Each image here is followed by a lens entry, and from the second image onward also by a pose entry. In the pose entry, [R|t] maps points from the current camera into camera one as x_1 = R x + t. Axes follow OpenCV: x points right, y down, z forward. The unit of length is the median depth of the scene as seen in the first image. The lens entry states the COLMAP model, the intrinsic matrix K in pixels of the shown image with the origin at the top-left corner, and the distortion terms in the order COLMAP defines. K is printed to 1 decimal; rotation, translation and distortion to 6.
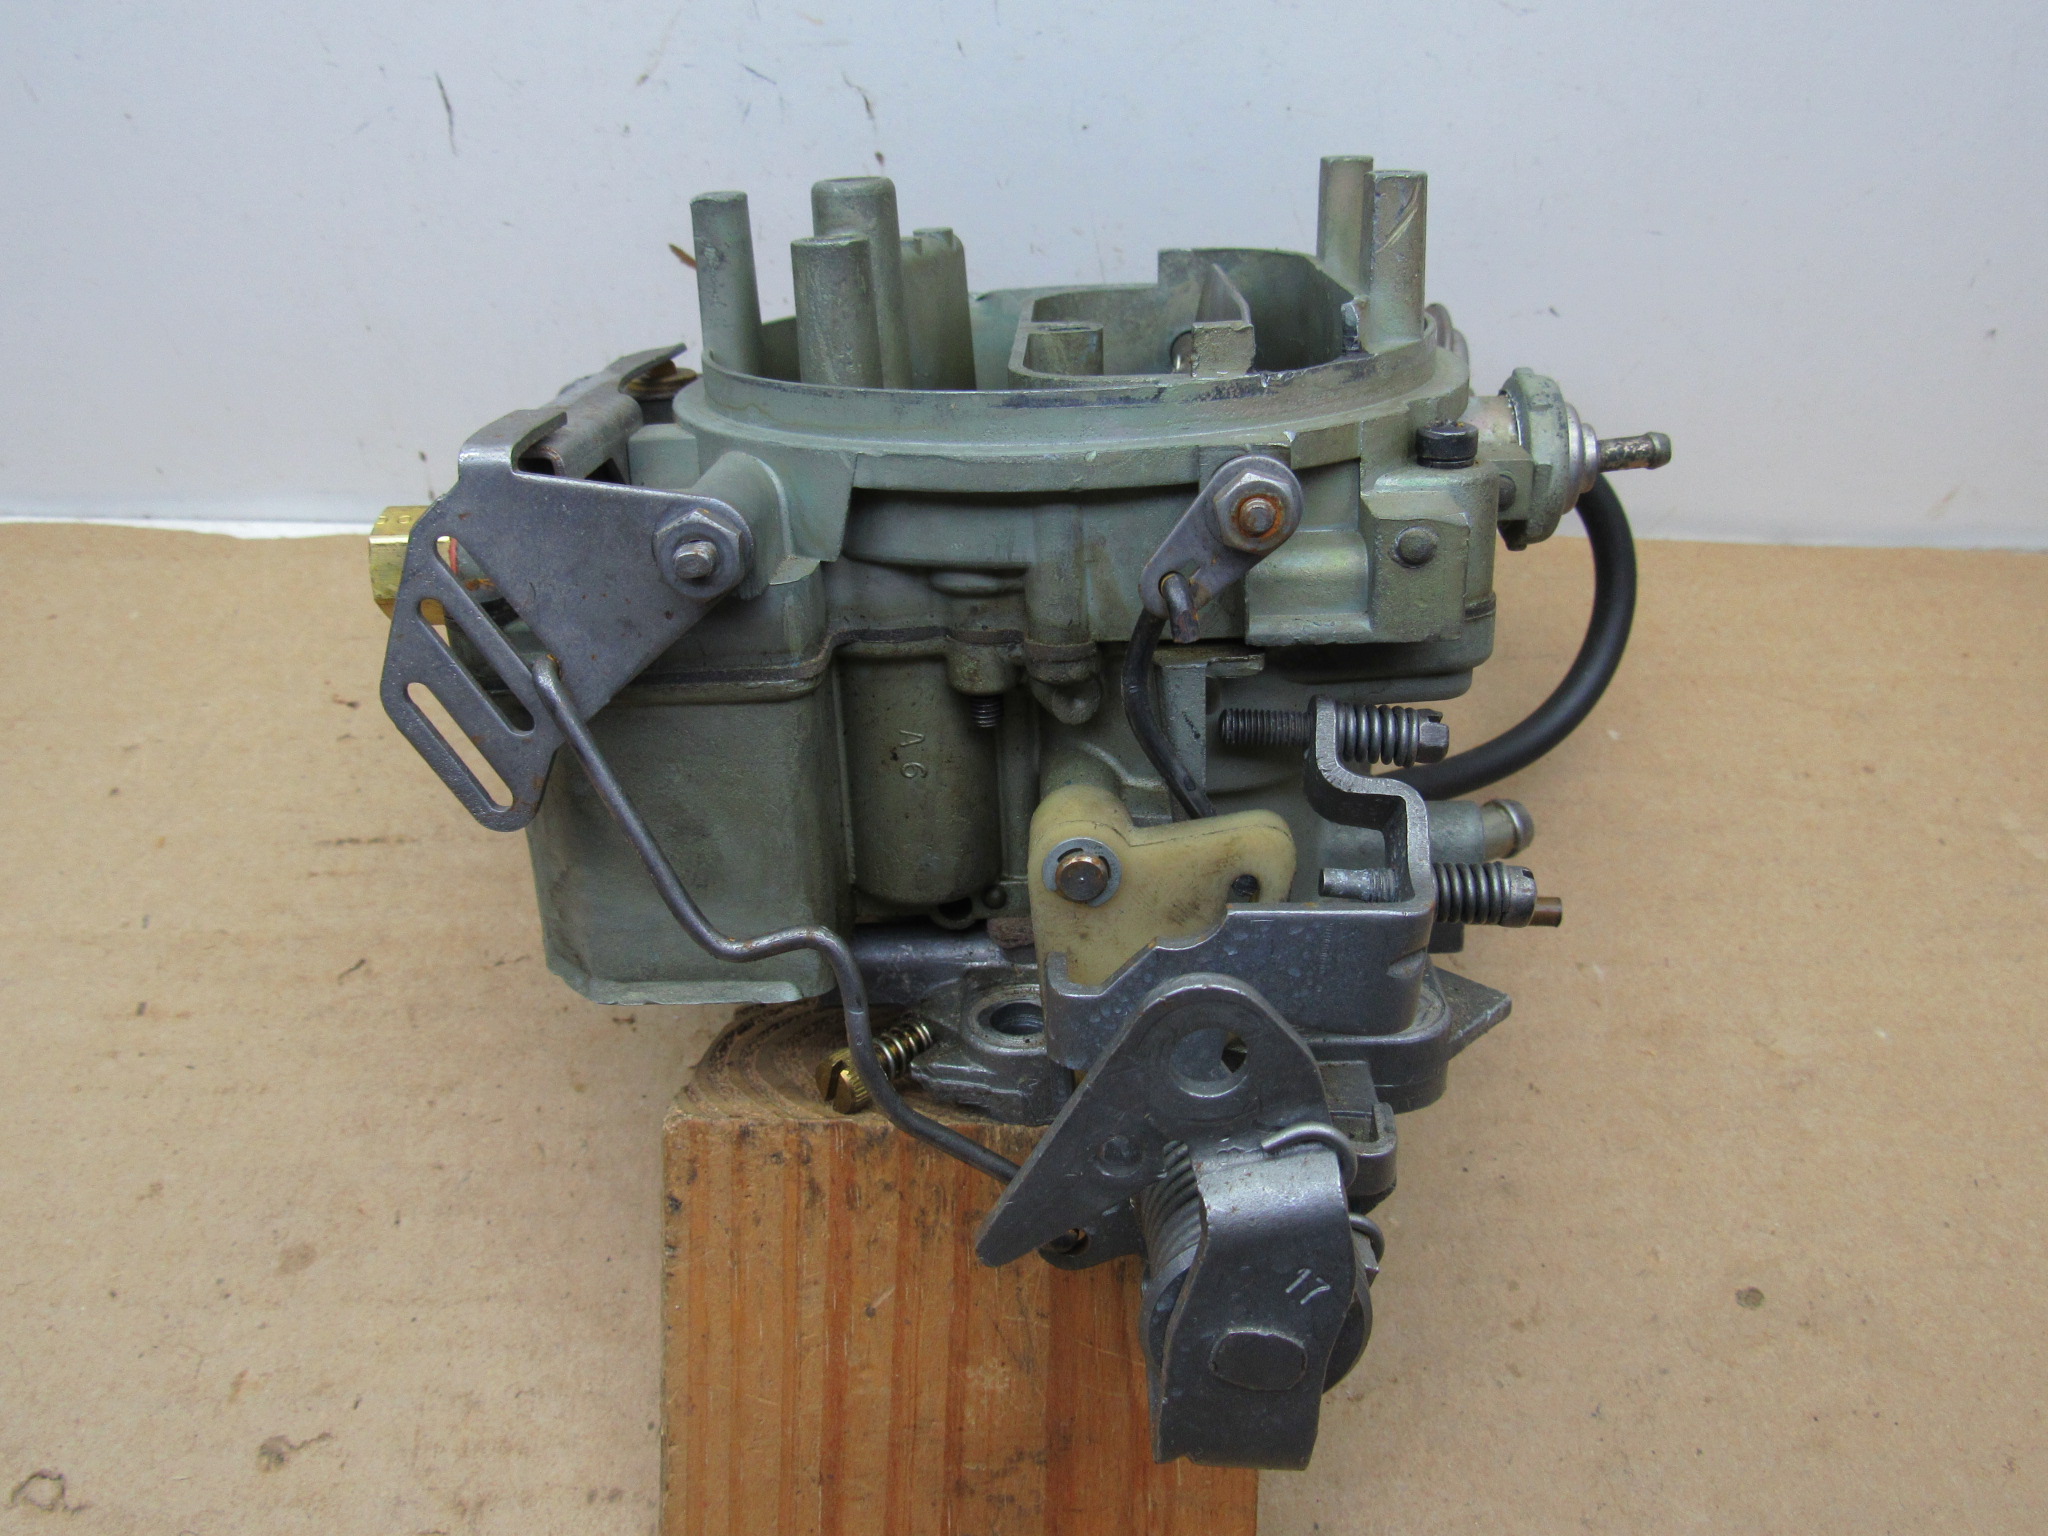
lens RADIAL K [[1695.9, 0, 1023.6], [0, 1695.9, 766.5], [0, 0, 1]] dist [-0.028731, -0.006508]
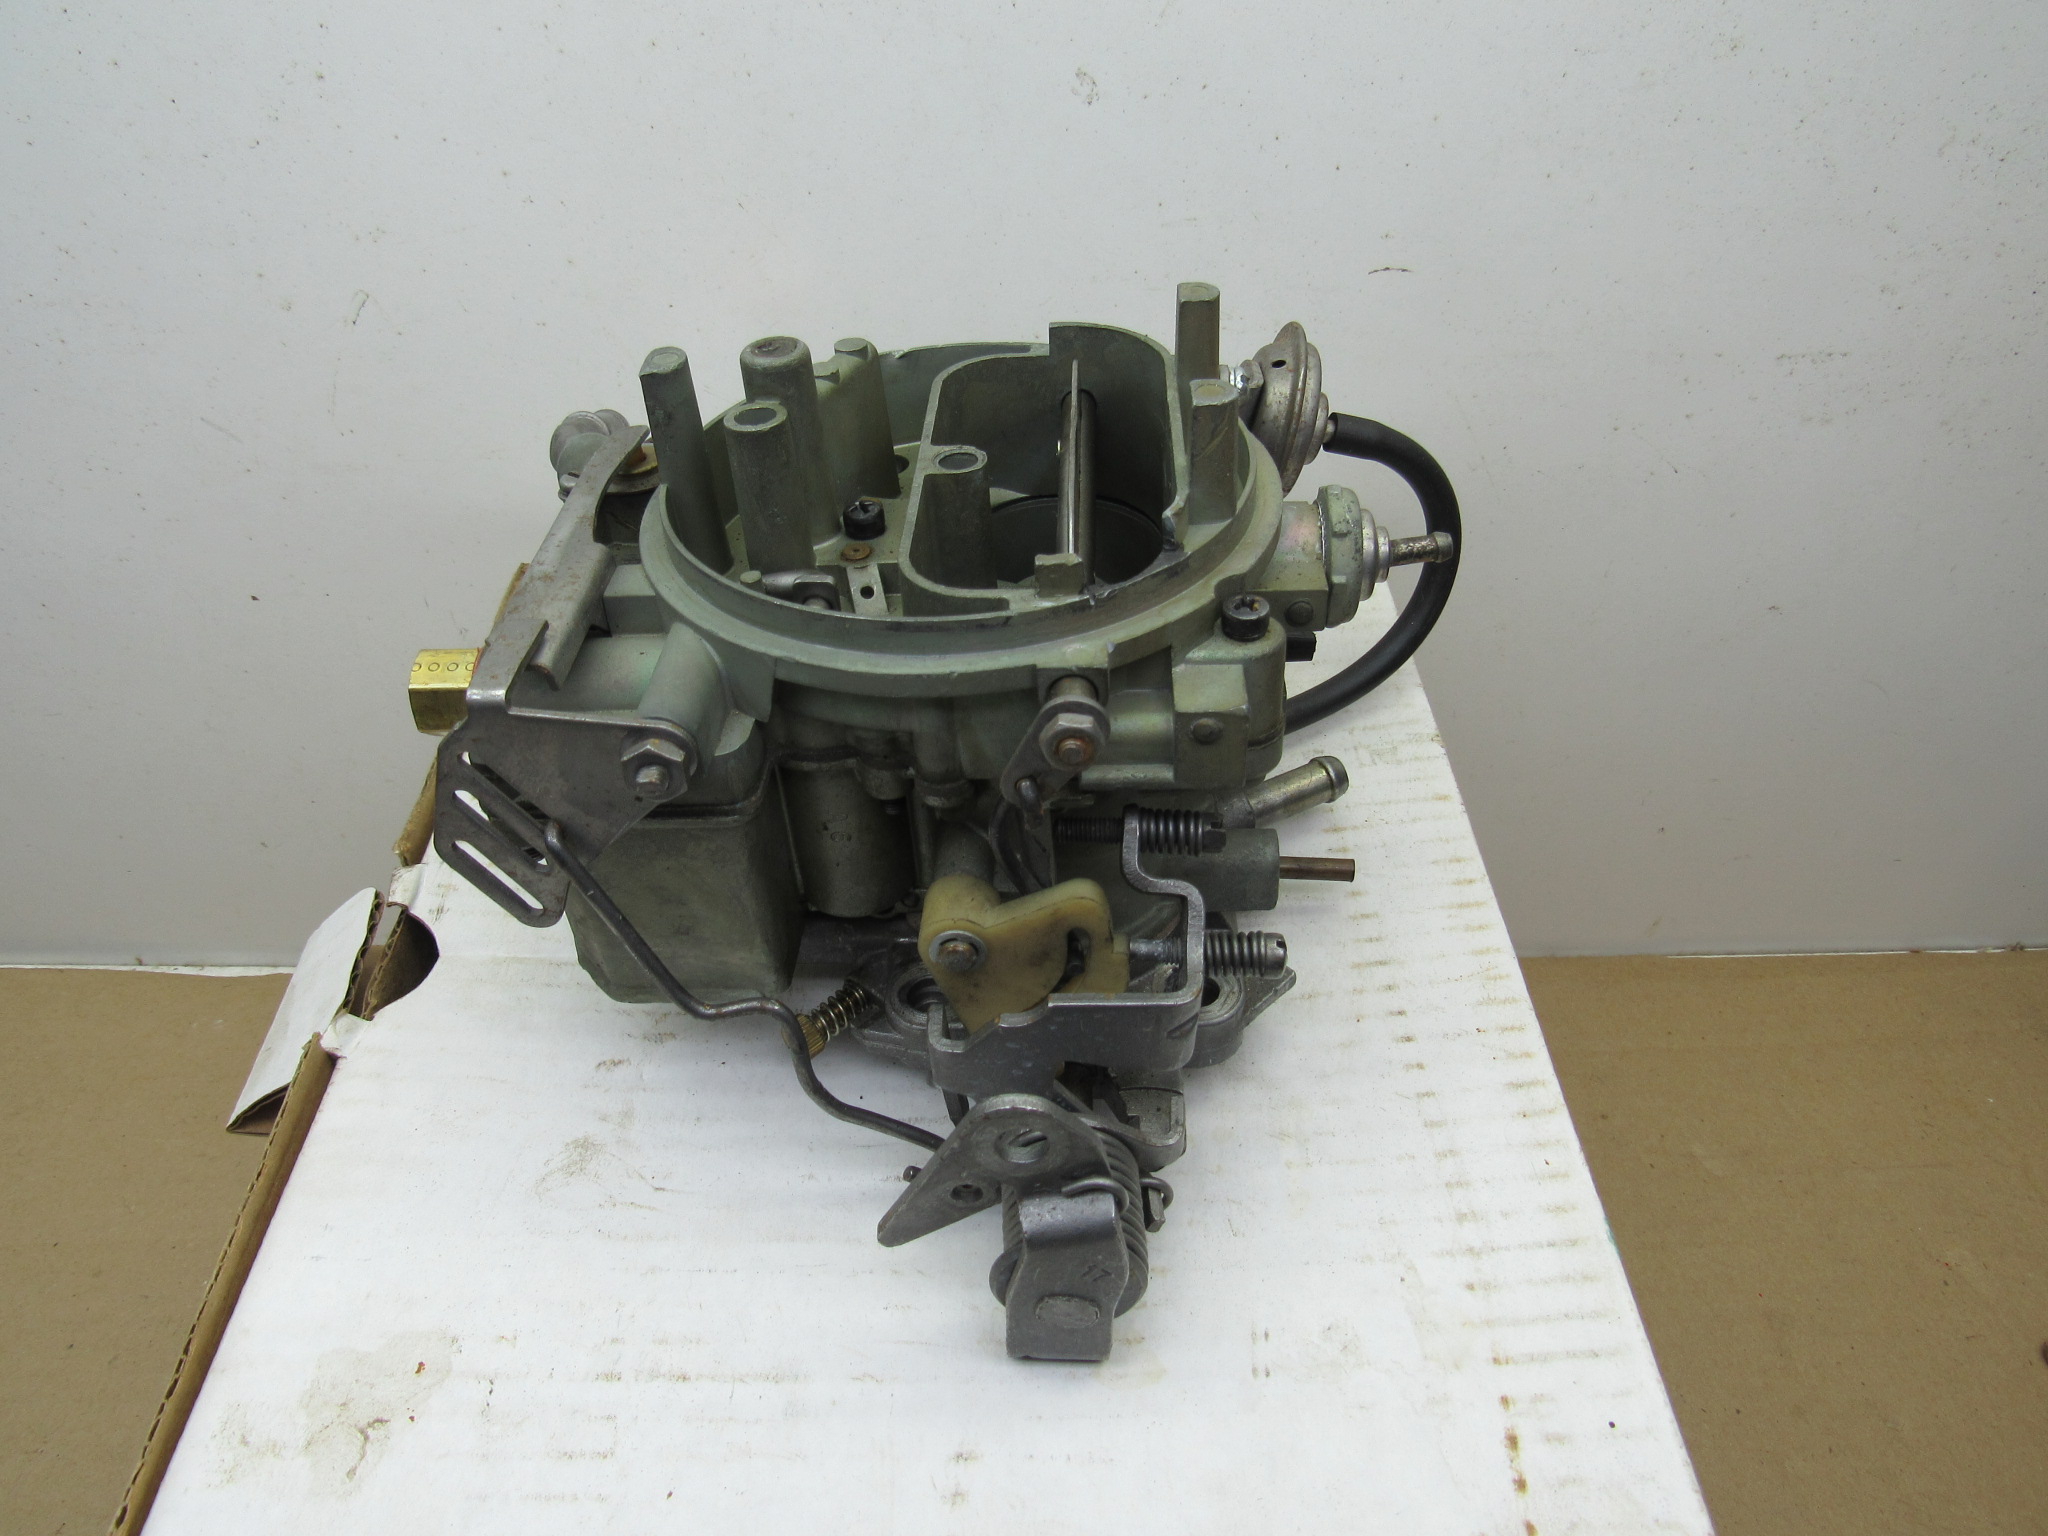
lens RADIAL K [[1472.6, 0, 1013.9], [0, 1472.6, 767.1], [0, 0, 1]] dist [-0.009317, -0.000655]
pose [[0.999757, -0.002678, -0.021887, 0.104224], [0.008859, 0.957747, 0.287474, -0.412637], [0.020192, -0.287598, 0.957538, -0.091526]]
